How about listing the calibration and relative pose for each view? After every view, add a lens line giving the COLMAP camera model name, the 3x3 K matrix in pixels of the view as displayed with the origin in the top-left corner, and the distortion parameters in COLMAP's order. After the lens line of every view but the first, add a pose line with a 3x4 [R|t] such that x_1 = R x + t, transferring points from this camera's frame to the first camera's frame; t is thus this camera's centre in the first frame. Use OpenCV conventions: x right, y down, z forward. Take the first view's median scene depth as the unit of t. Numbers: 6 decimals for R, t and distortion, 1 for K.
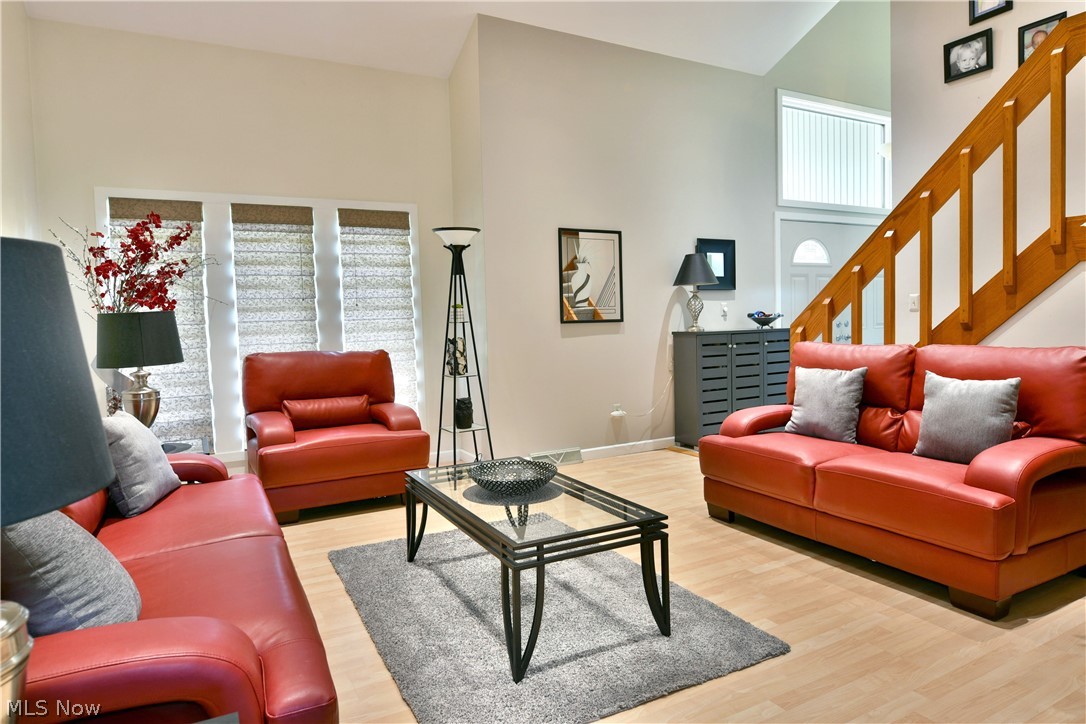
lens RADIAL K [[655.9, 0, 544.9], [0, 655.9, 359.2], [0, 0, 1]] dist [-0.012776, -0.003999]
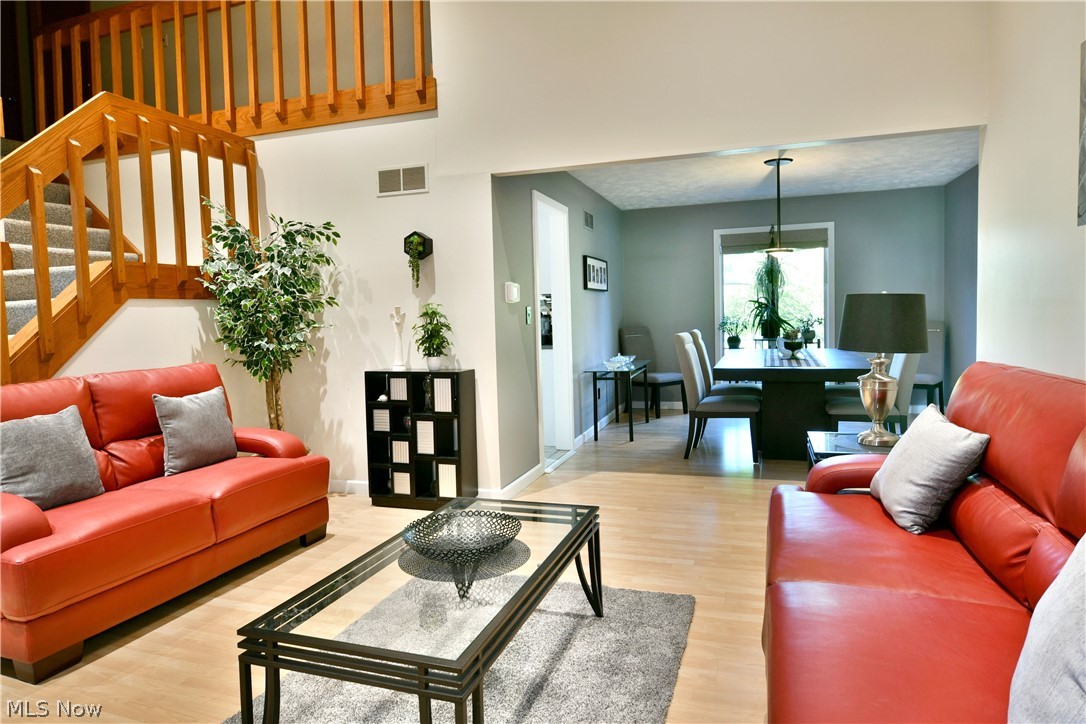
lens RADIAL K [[655.9, 0, 534.4], [0, 655.9, 365.5], [0, 0, 1]] dist [-0.012776, -0.003999]
pose [[-0.675847, -0.008245, 0.736996, -0.548945], [0.093623, 0.990877, 0.096941, -0.067624], [-0.731071, 0.134517, -0.668909, 1.177988]]
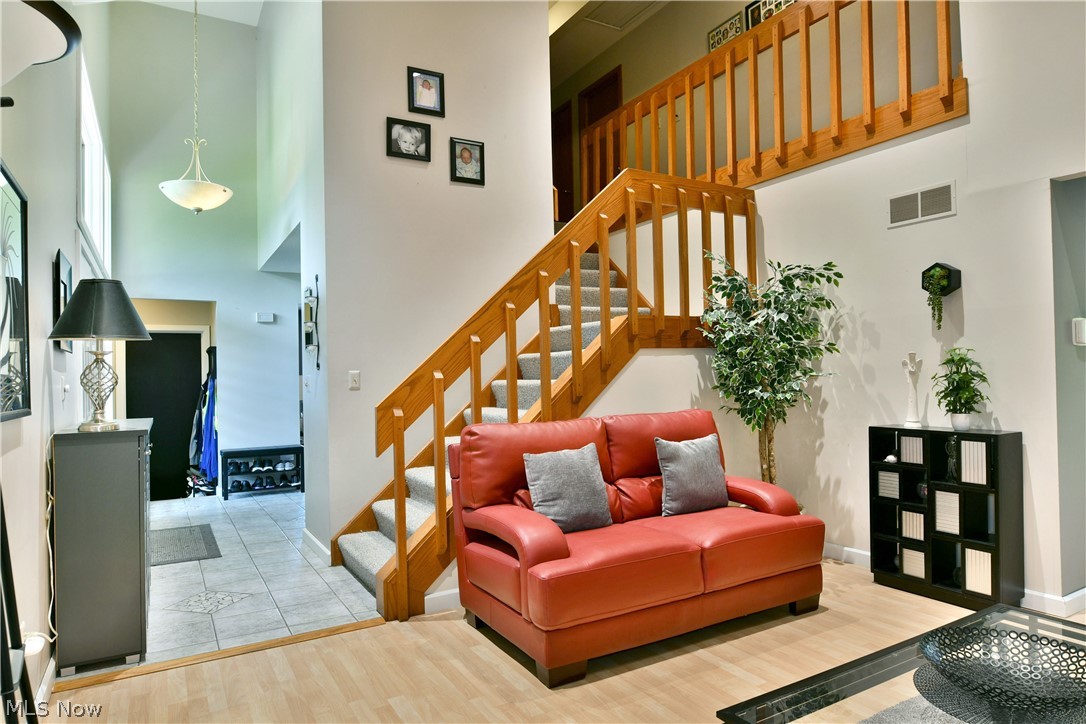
lens RADIAL K [[655.9, 0, 539.3], [0, 655.9, 367.7], [0, 0, 1]] dist [-0.012776, -0.003999]
pose [[-0.026128, 0.039486, 0.998878, -0.492398], [0.089248, 0.995322, -0.037011, -0.072542], [-0.995667, 0.088181, -0.029530, 1.153894]]
